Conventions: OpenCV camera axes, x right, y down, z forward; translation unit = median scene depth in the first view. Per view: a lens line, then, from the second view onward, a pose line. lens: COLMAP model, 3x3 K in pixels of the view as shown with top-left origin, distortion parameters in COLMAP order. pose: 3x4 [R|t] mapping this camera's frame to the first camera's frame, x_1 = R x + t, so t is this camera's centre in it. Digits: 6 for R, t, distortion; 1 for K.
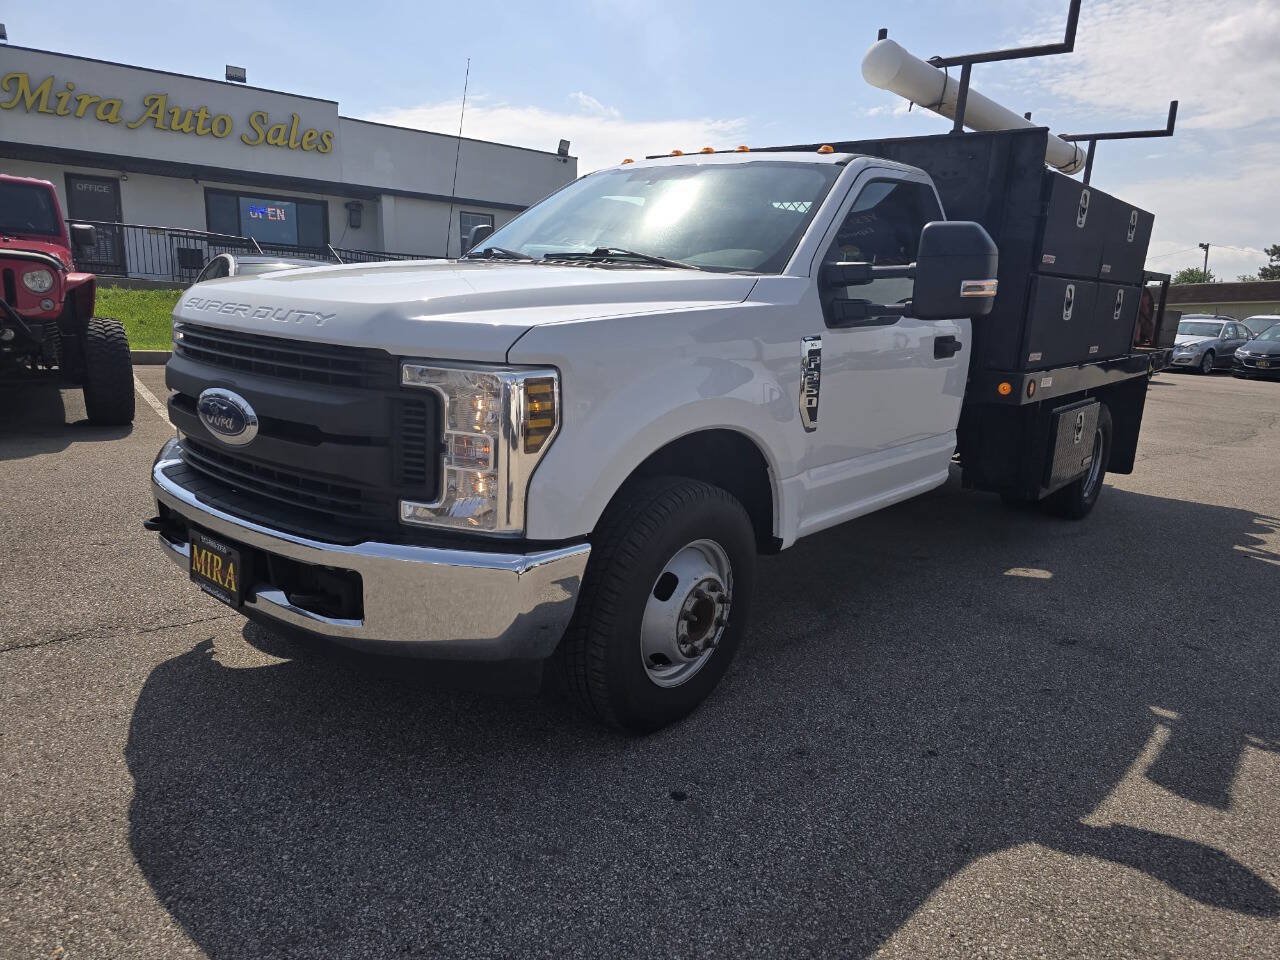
lens RADIAL K [[901.2, 0, 627.9], [0, 901.2, 489.8], [0, 0, 1]] dist [0.066488, -0.061485]
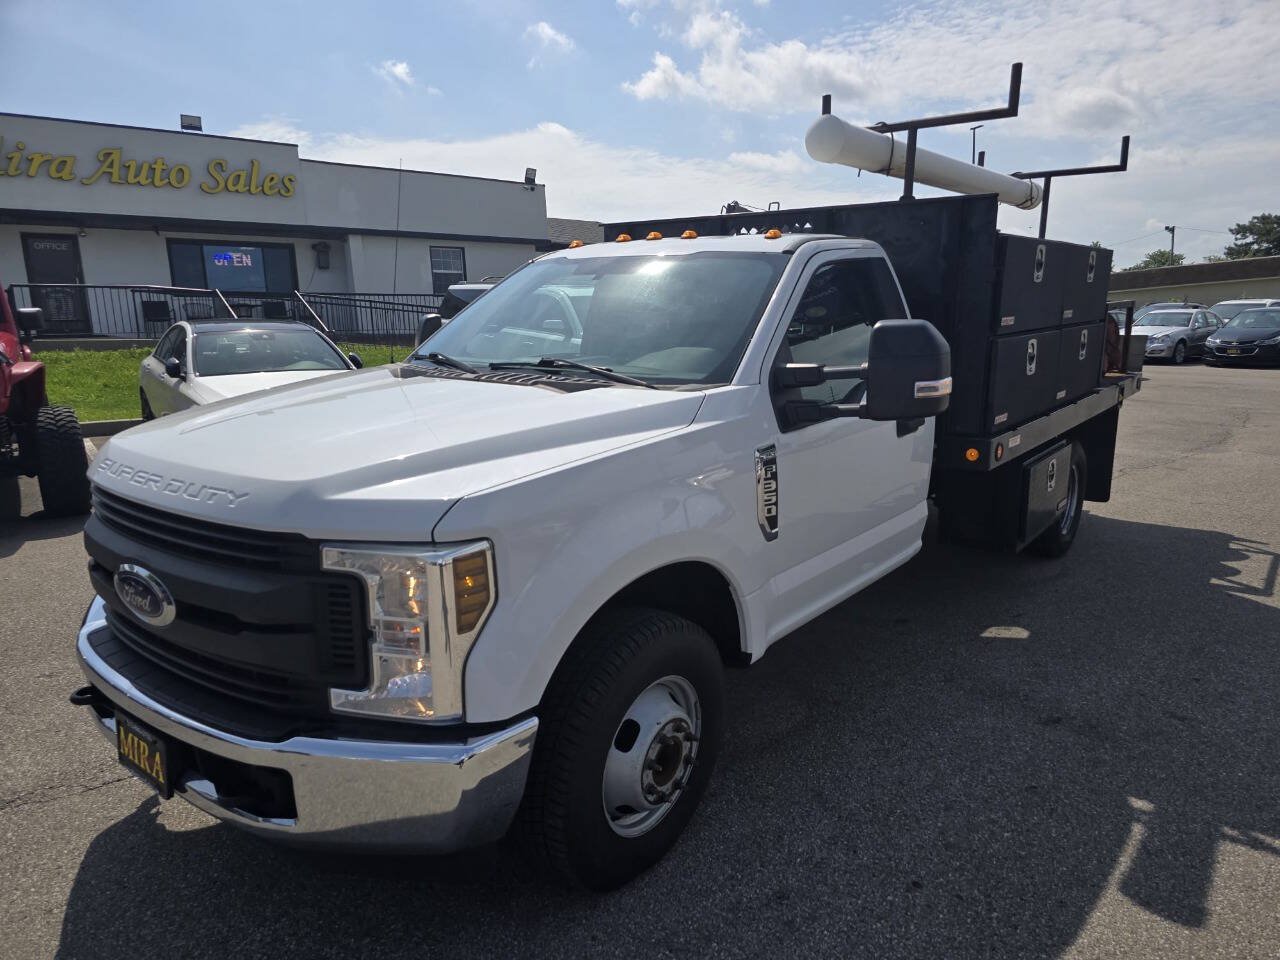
lens RADIAL K [[896.4, 0, 645.3], [0, 896.4, 486.0], [0, 0, 1]] dist [0.070100, -0.064460]
pose [[0.997660, -0.063759, 0.024687, 0.036805], [0.063895, 0.997945, -0.004767, -0.099881], [-0.024332, 0.006334, 0.999684, 0.034261]]
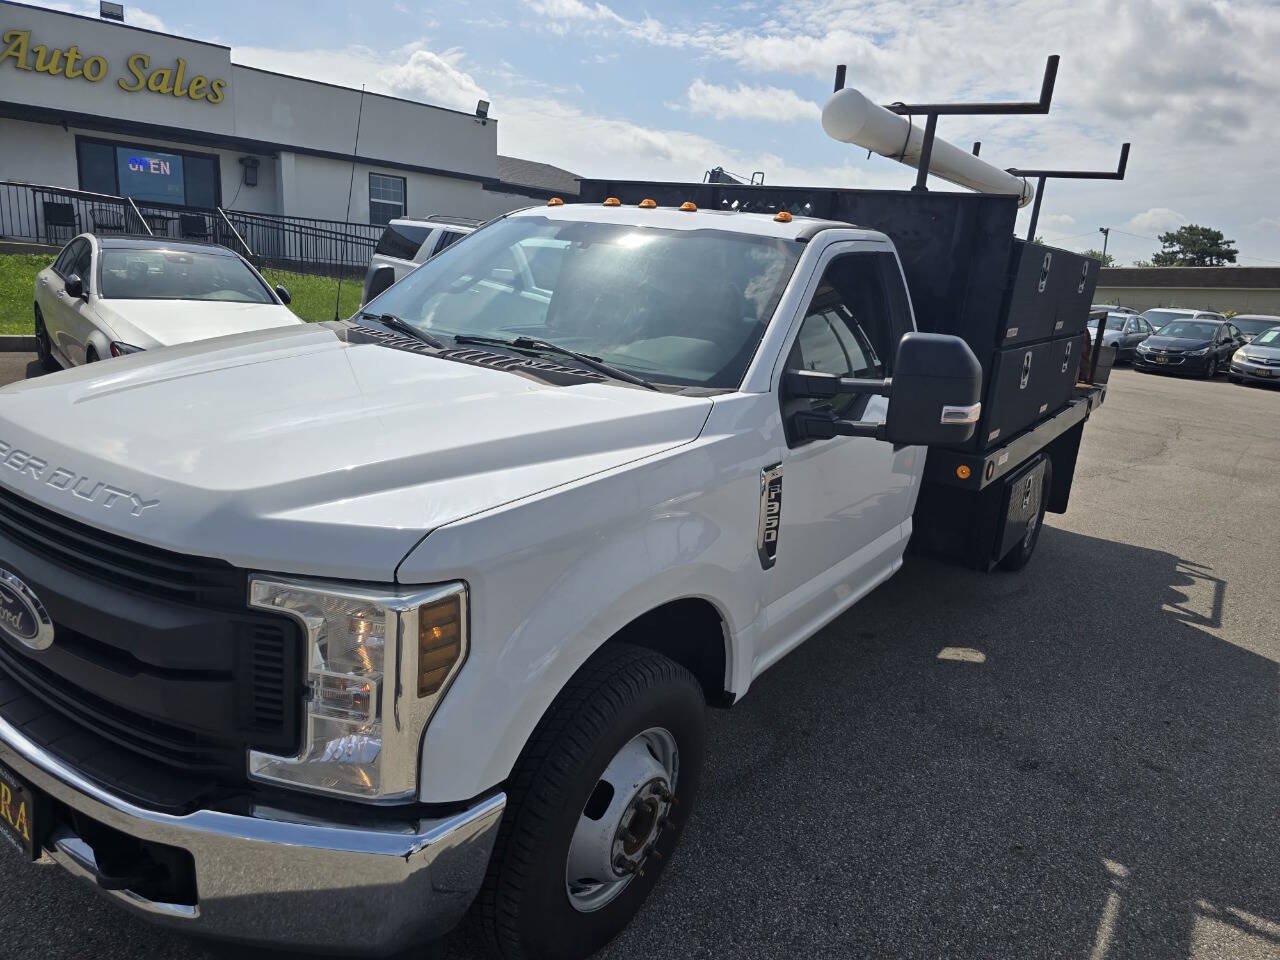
lens RADIAL K [[900.7, 0, 648.6], [0, 900.7, 471.8], [0, 0, 1]] dist [0.052964, -0.049802]
pose [[0.993627, 0.010093, 0.112261, -0.006026], [-0.014026, 0.999313, 0.034297, -0.145125], [-0.111838, -0.035653, 0.993087, 0.131318]]
